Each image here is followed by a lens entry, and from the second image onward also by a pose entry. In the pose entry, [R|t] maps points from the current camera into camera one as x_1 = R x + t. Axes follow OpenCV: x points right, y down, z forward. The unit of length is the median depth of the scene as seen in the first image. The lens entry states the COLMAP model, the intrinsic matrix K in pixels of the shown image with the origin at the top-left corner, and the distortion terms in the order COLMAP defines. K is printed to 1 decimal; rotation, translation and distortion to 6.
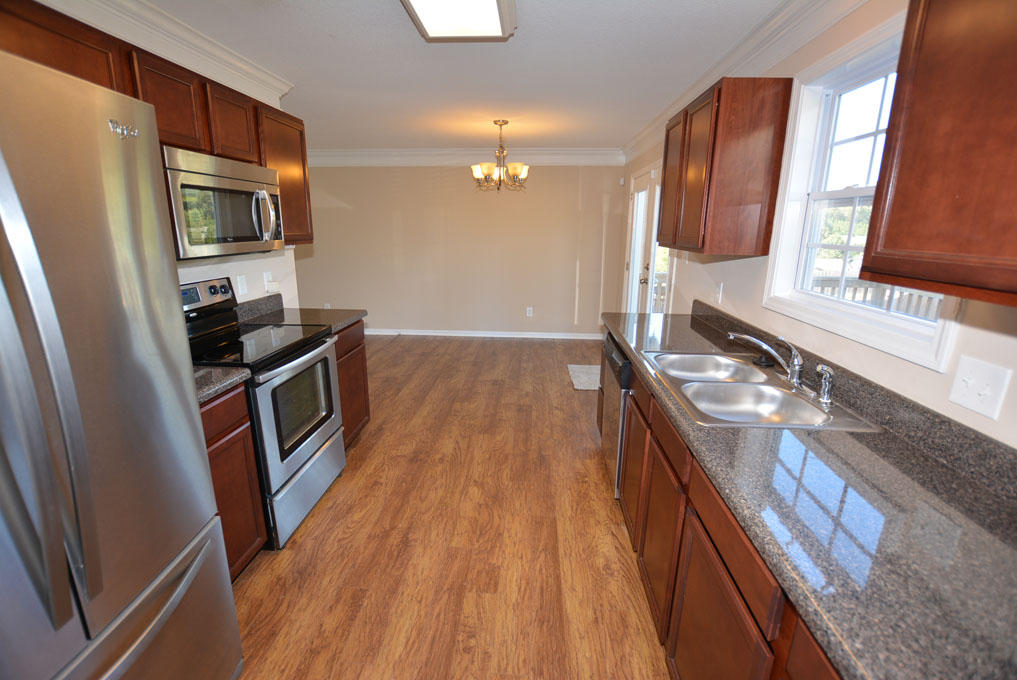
lens RADIAL K [[448.7, 0, 505.6], [0, 448.7, 342.6], [0, 0, 1]] dist [-0.035915, 0.006122]
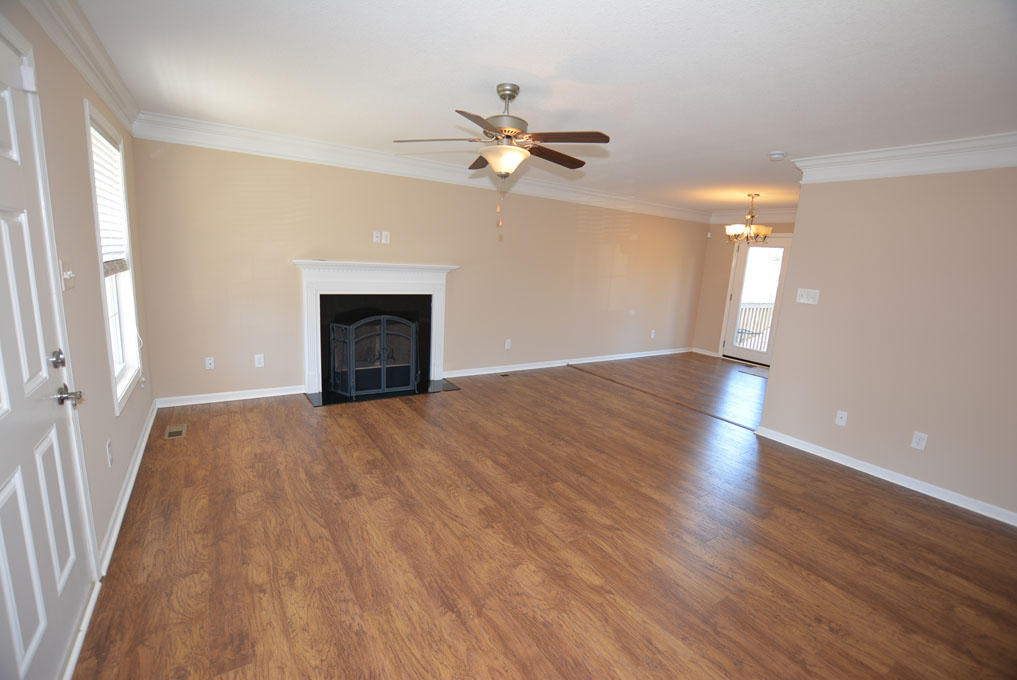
lens RADIAL K [[448.7, 0, 504.1], [0, 448.7, 343.9], [0, 0, 1]] dist [-0.035915, 0.006122]
pose [[0.803772, -0.074928, 0.590200, -1.721244], [0.096546, 0.995315, -0.005124, -0.133669], [-0.587051, 0.061101, 0.807241, 0.459580]]
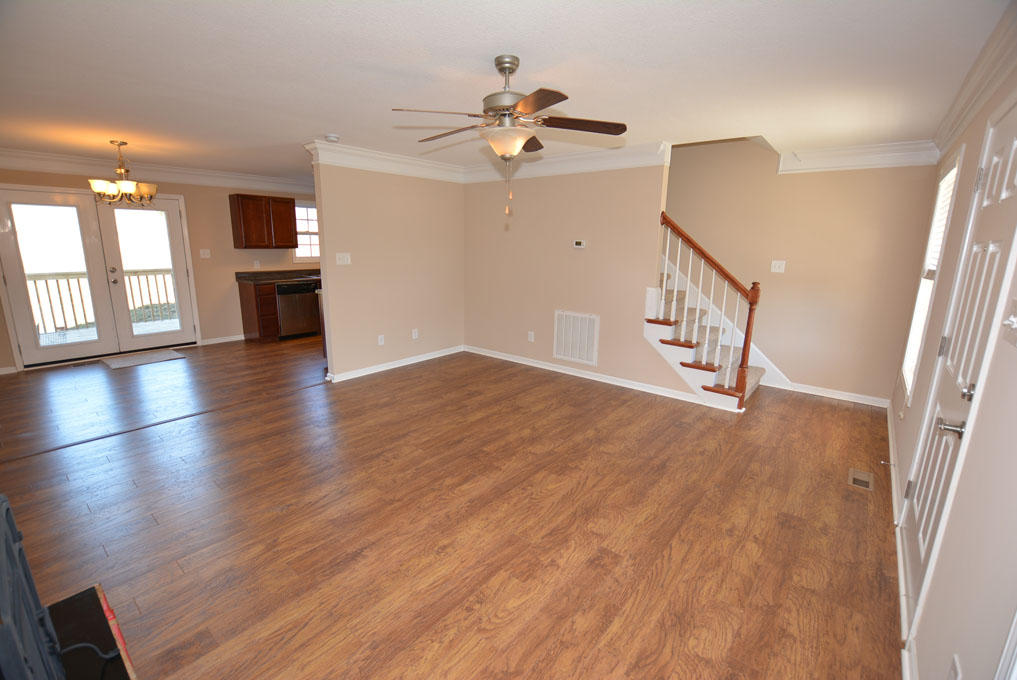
lens RADIAL K [[448.7, 0, 509.1], [0, 448.7, 343.4], [0, 0, 1]] dist [-0.035915, 0.006122]
pose [[-0.813651, -0.147187, 0.562412, -1.691278], [0.125060, 0.900455, 0.416581, -0.450531], [-0.567743, 0.409287, -0.714249, 1.665385]]
